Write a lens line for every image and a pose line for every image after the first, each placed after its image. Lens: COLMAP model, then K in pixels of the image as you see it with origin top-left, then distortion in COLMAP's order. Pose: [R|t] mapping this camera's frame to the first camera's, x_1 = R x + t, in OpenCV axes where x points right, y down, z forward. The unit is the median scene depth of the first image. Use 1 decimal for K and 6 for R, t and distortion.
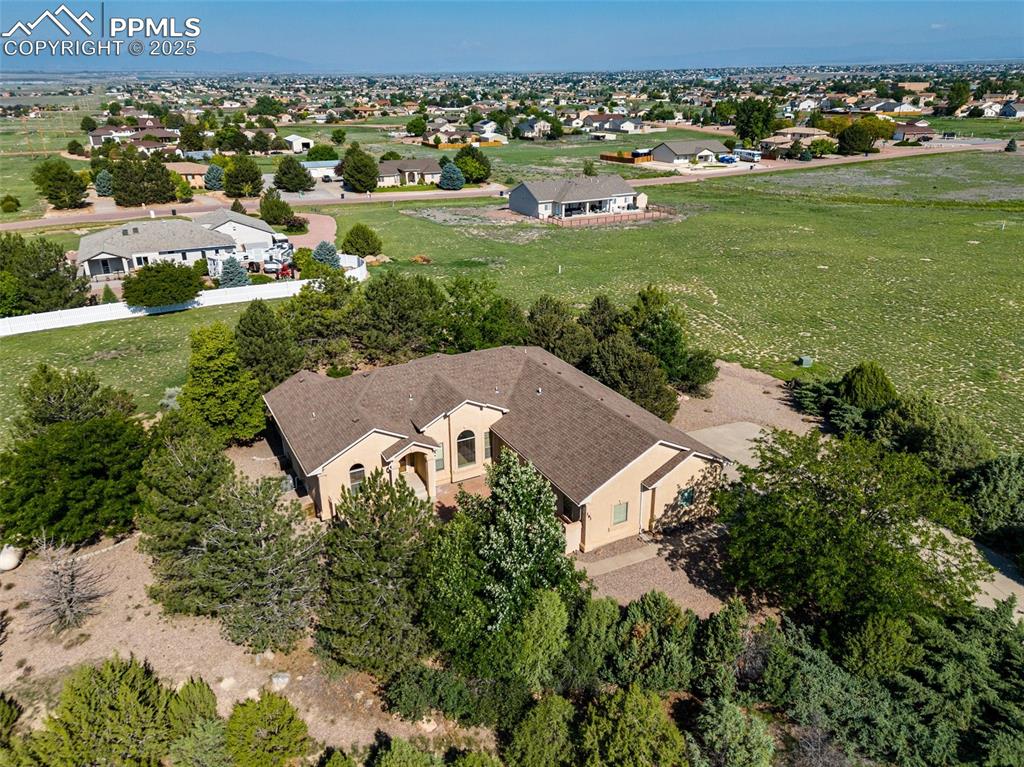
lens RADIAL K [[749.3, 0, 512.0], [0, 749.3, 383.5], [0, 0, 1]] dist [0.081711, -0.076476]
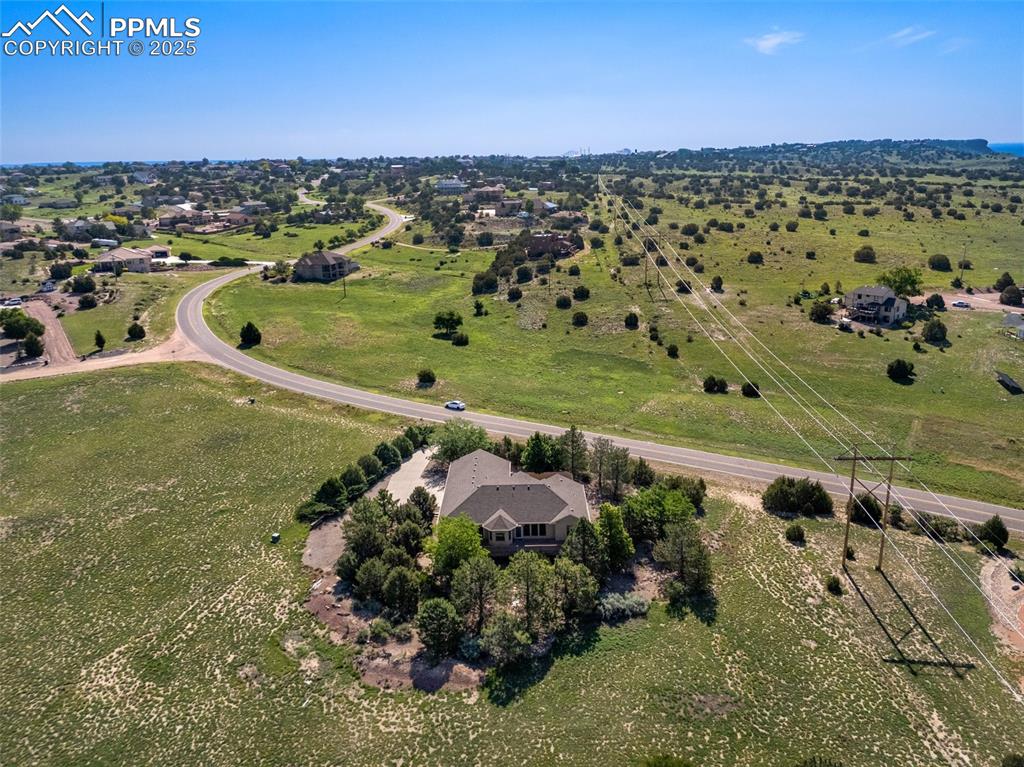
lens RADIAL K [[749.3, 0, 512.0], [0, 749.3, 383.5], [0, 0, 1]] dist [0.081711, -0.076476]
pose [[-0.881839, -0.109929, 0.458557, -0.791090], [0.208766, 0.780939, 0.588686, -1.162380], [-0.422819, 0.614857, -0.665713, 1.691253]]
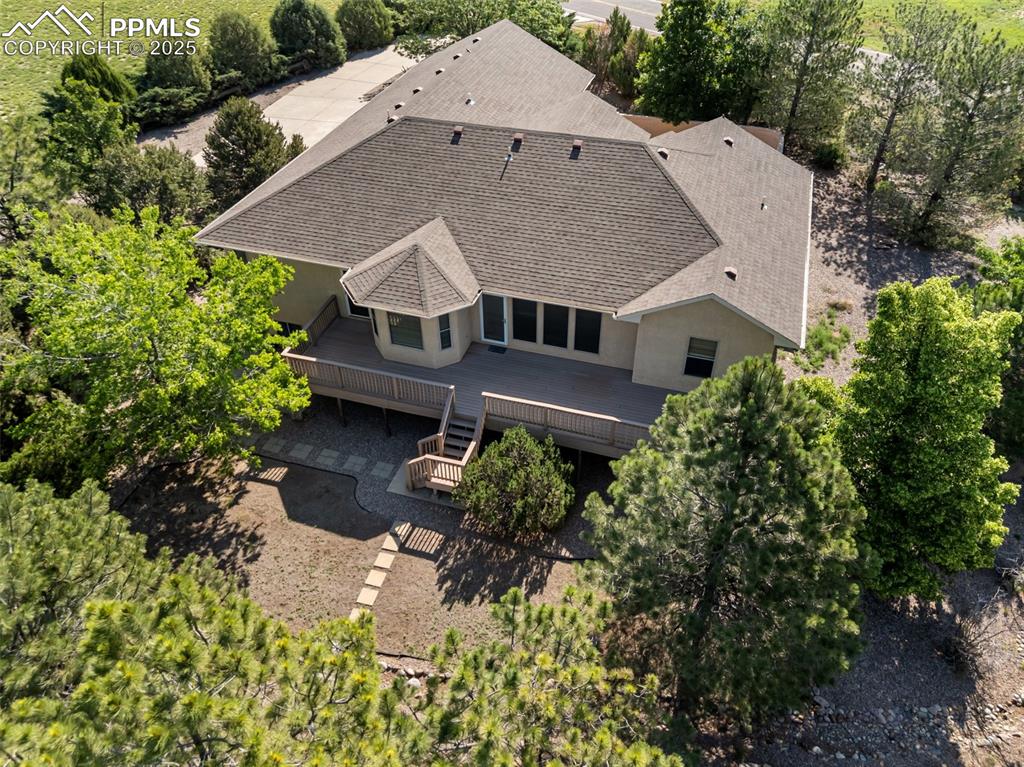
lens RADIAL K [[749.3, 0, 512.0], [0, 749.3, 383.5], [0, 0, 1]] dist [0.081711, -0.076476]
pose [[-0.702414, -0.446298, 0.554467, -0.354455], [0.286924, 0.535356, 0.794399, -0.280588], [-0.651375, 0.717086, -0.247988, 0.942145]]
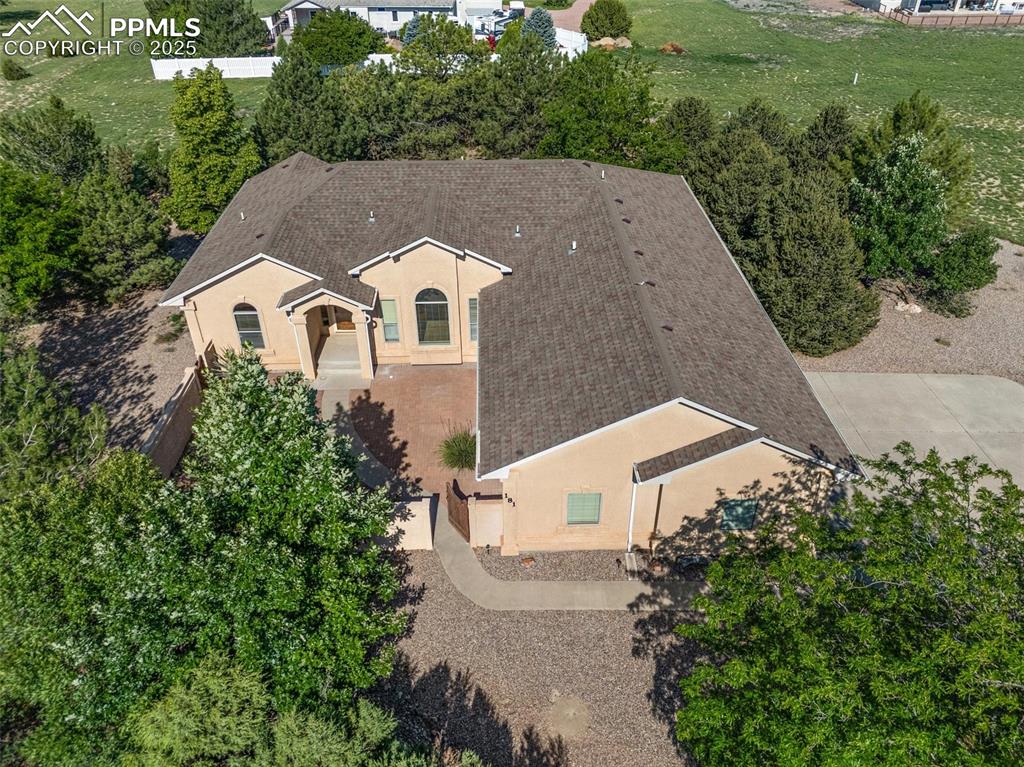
lens RADIAL K [[751.8, 0, 512.0], [0, 751.8, 383.5], [0, 0, 1]] dist [0.062976, -0.044934]
pose [[0.900922, 0.253714, -0.352093, 0.155607], [-0.168466, 0.952142, 0.255038, -0.019945], [0.399949, -0.170453, 0.900548, 0.316426]]
